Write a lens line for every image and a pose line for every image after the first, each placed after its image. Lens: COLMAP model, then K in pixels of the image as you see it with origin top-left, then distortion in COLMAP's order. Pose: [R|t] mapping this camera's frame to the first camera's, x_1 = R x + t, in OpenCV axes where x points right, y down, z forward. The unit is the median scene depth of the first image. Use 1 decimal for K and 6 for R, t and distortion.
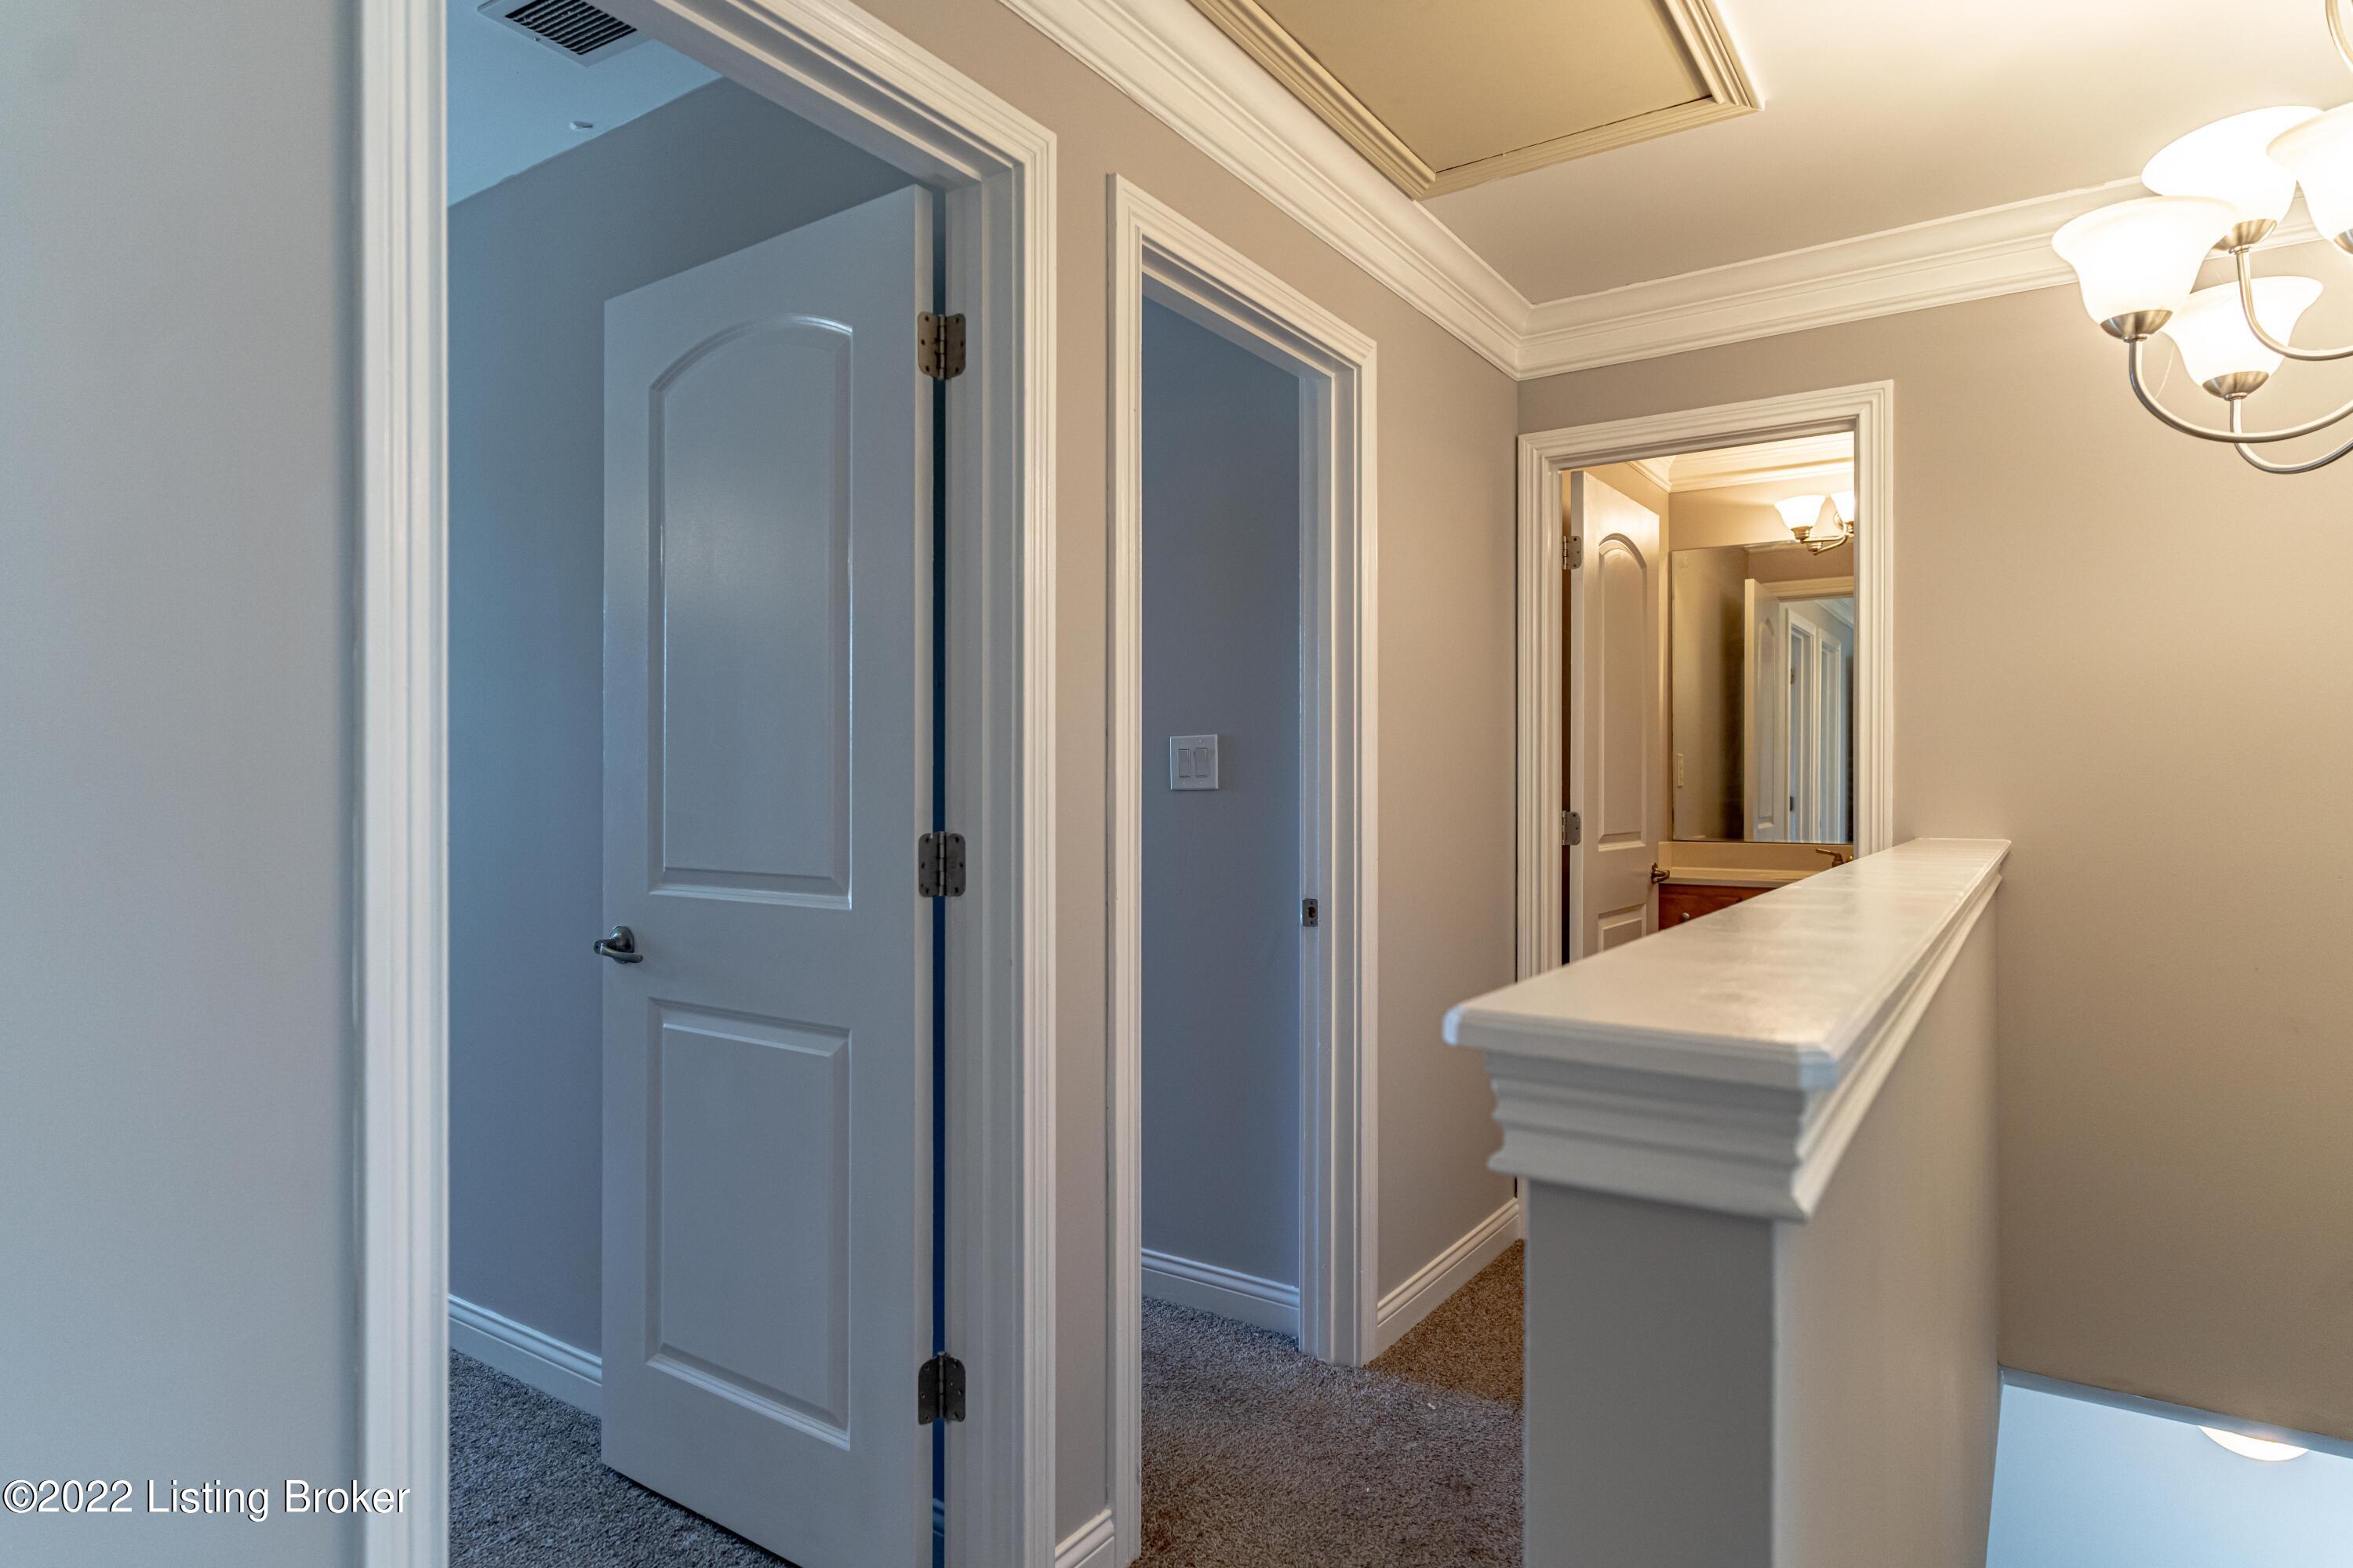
lens RADIAL K [[1328.0, 0, 1128.2], [0, 1328.0, 785.0], [0, 0, 1]] dist [-0.001573, 0.003422]
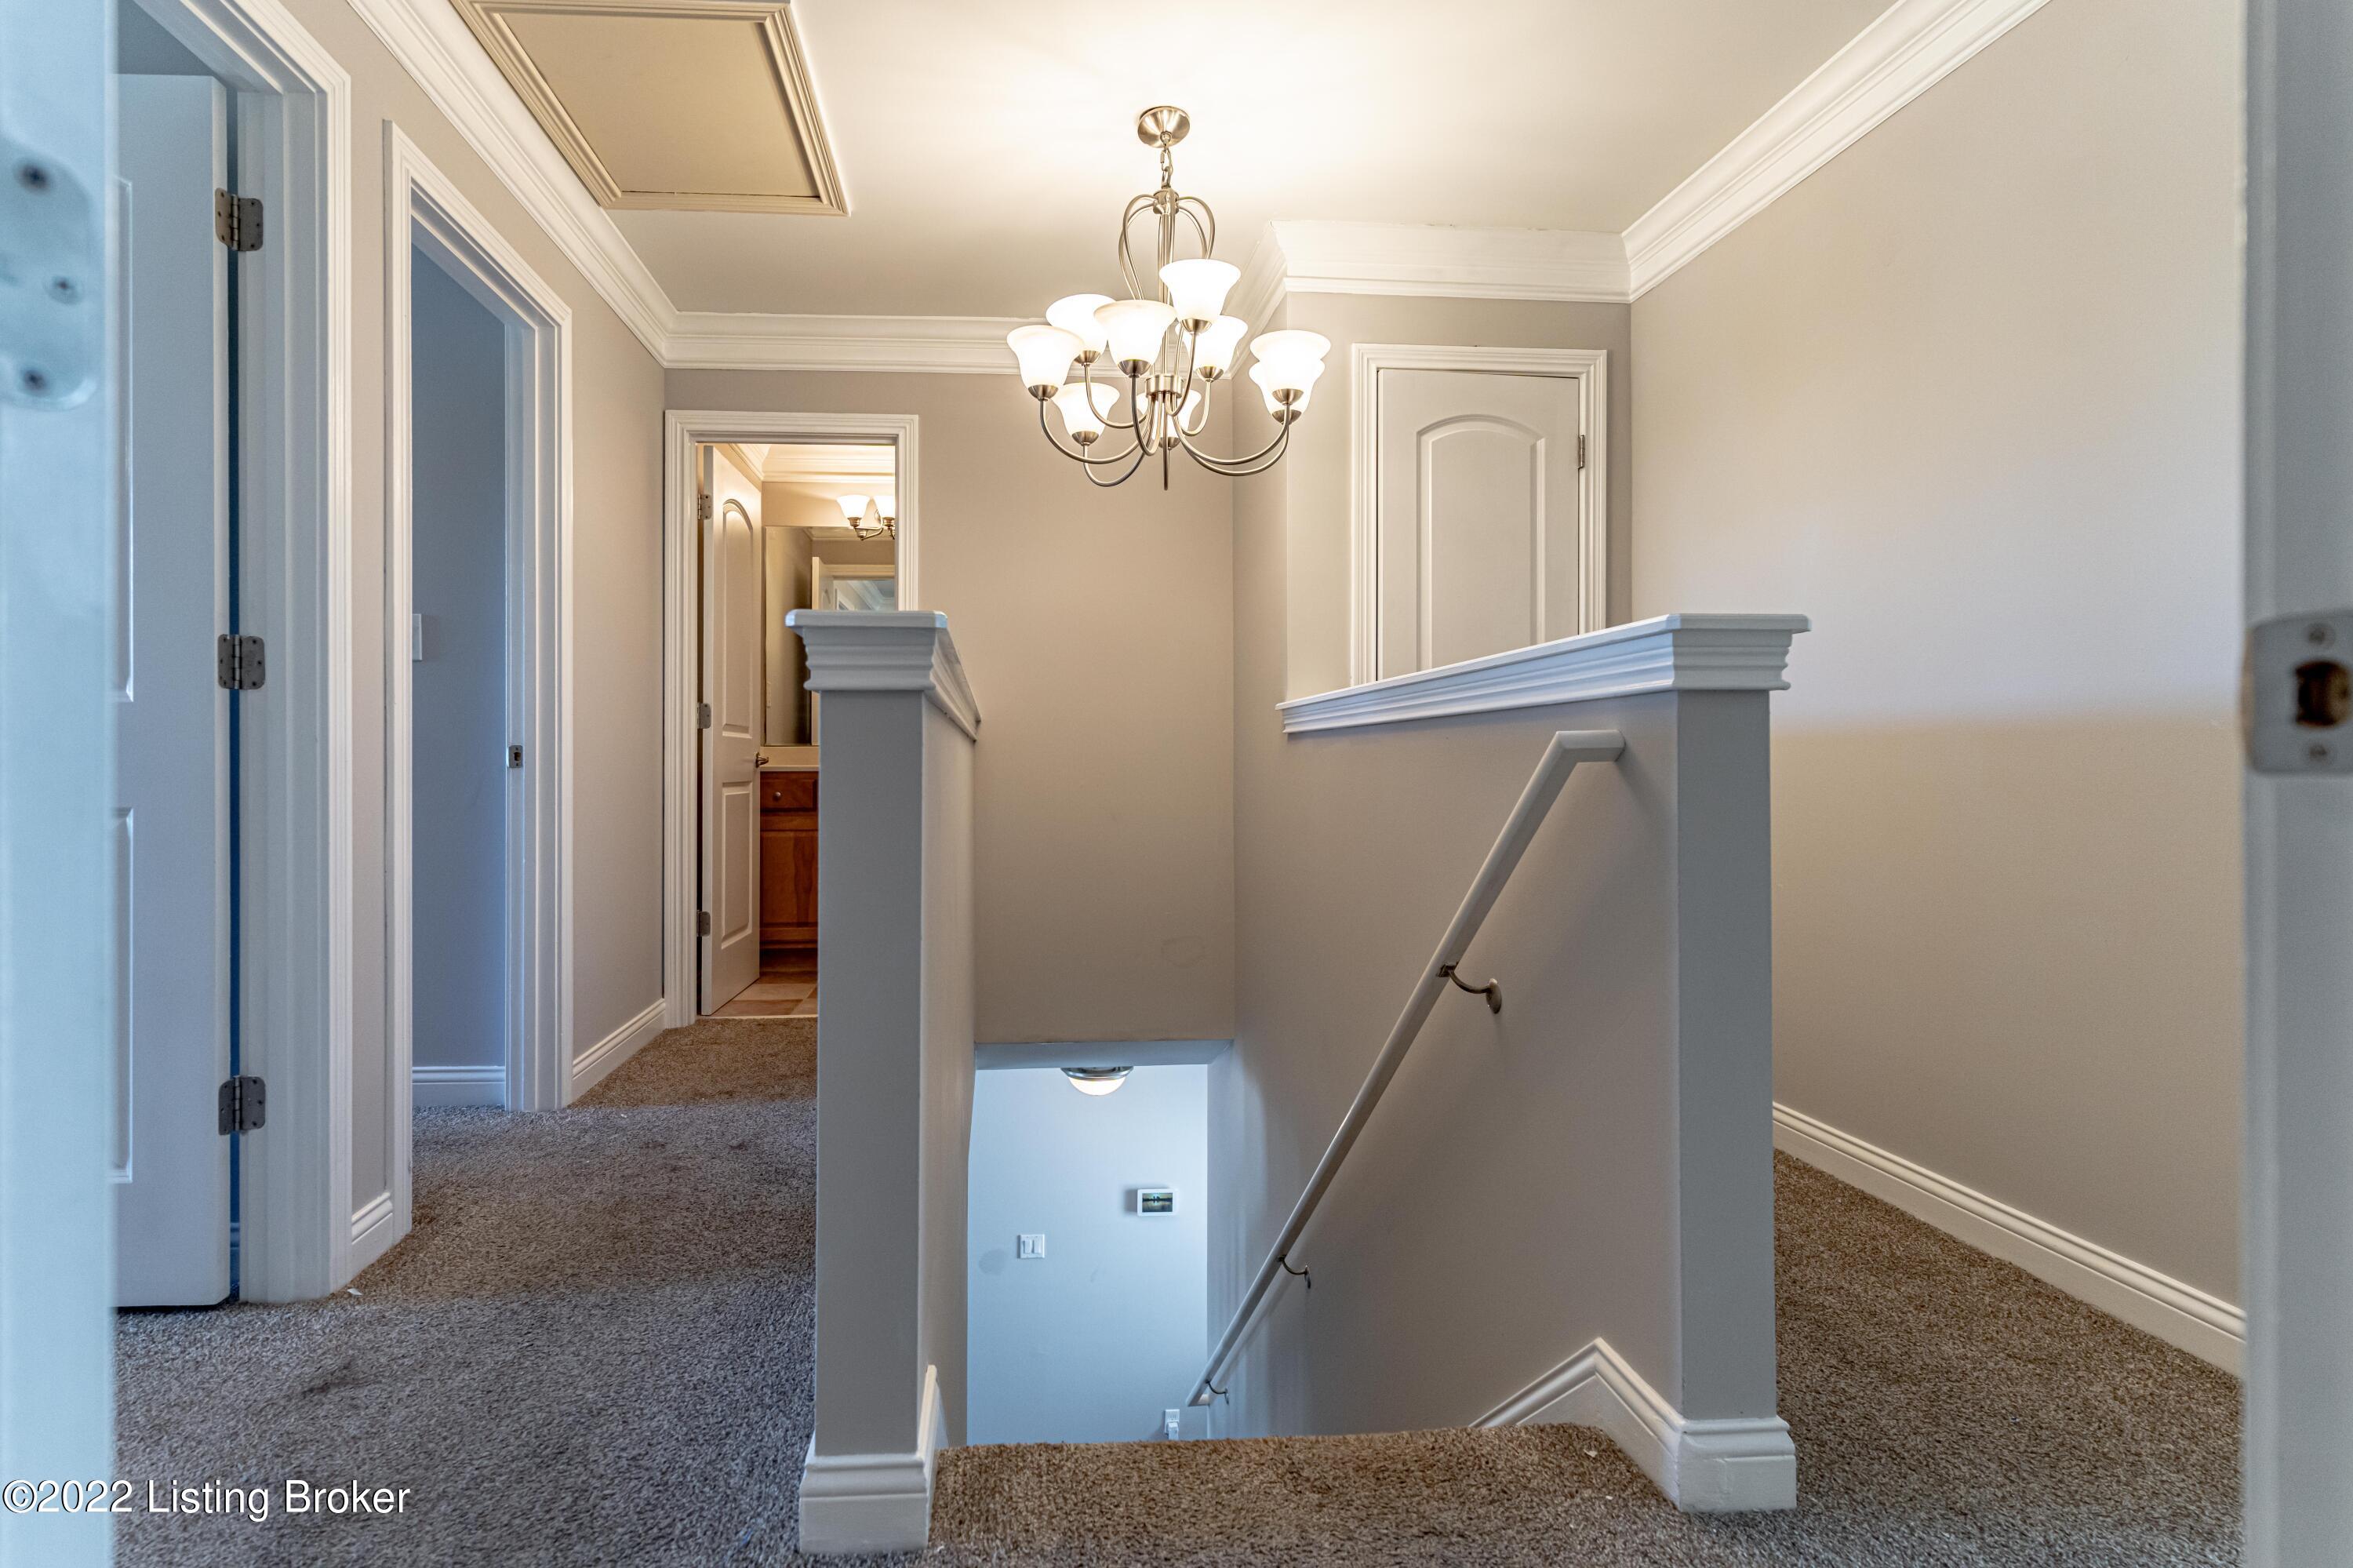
lens RADIAL K [[1148.1, 0, 1065.2], [0, 1148.1, 759.4], [0, 0, 1]] dist [0.000602, -0.000576]
pose [[0.786064, -0.004729, 0.618127, -0.156880], [-0.002432, 0.999939, 0.010744, 0.108184], [-0.618140, -0.009949, 0.786005, -0.210881]]
